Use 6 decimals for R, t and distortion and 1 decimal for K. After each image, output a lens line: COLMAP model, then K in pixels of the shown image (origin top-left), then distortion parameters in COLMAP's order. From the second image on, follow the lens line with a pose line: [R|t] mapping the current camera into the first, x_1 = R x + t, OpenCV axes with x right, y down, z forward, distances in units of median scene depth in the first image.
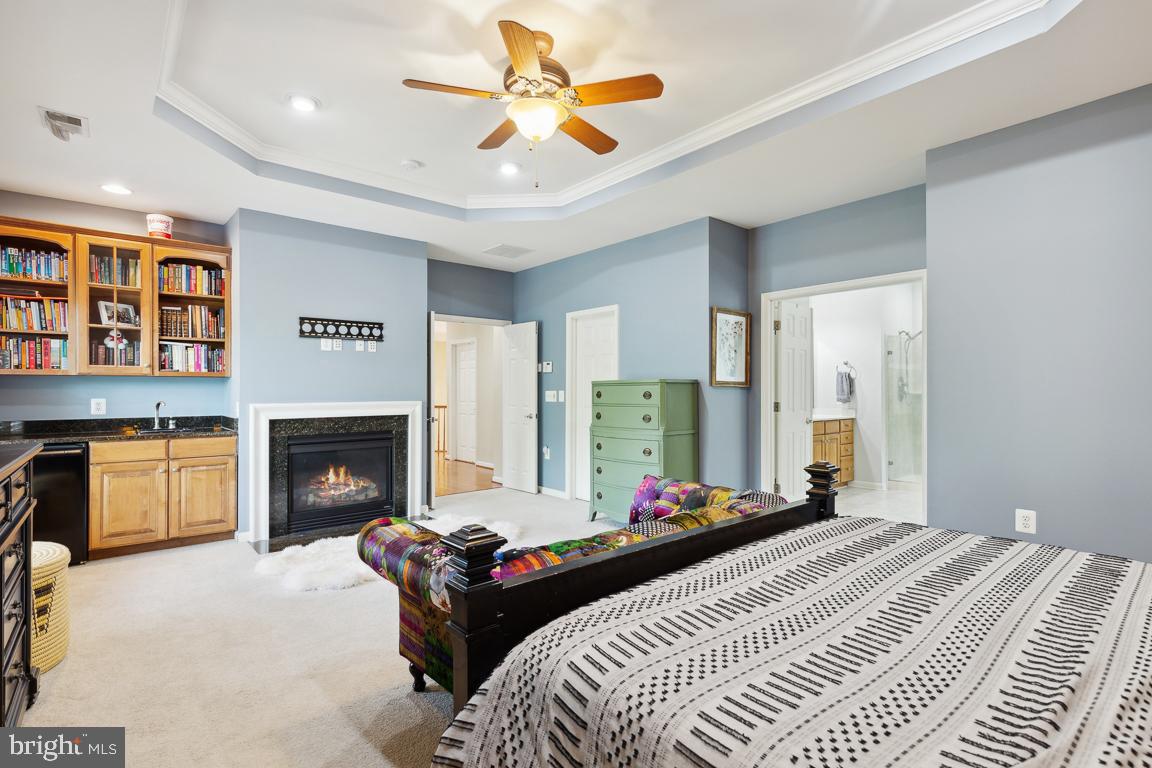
lens RADIAL K [[540.2, 0, 581.0], [0, 540.2, 386.8], [0, 0, 1]] dist [0.012701, -0.000173]
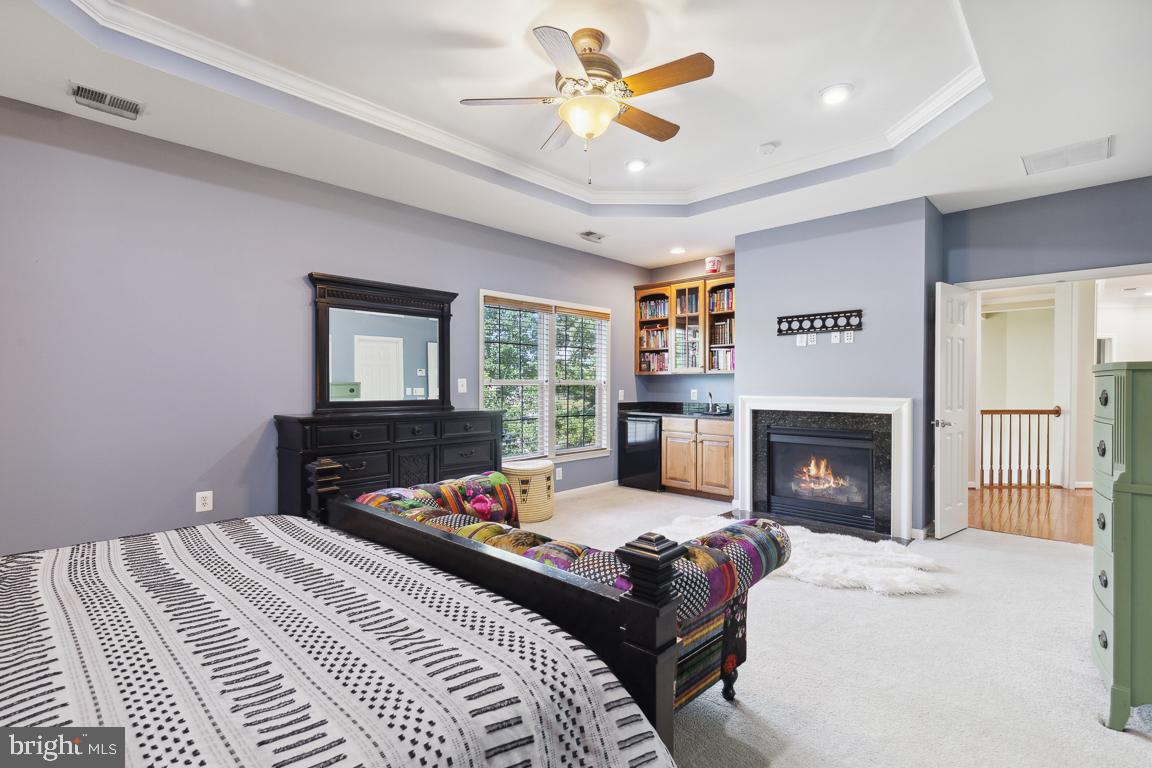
lens RADIAL K [[540.2, 0, 585.2], [0, 540.2, 387.5], [0, 0, 1]] dist [0.012701, -0.000173]
pose [[0.107489, 0.014229, -0.994104, 0.517987], [0.009229, 0.999840, 0.015309, -0.007669], [0.994163, -0.010820, 0.107341, 0.491527]]
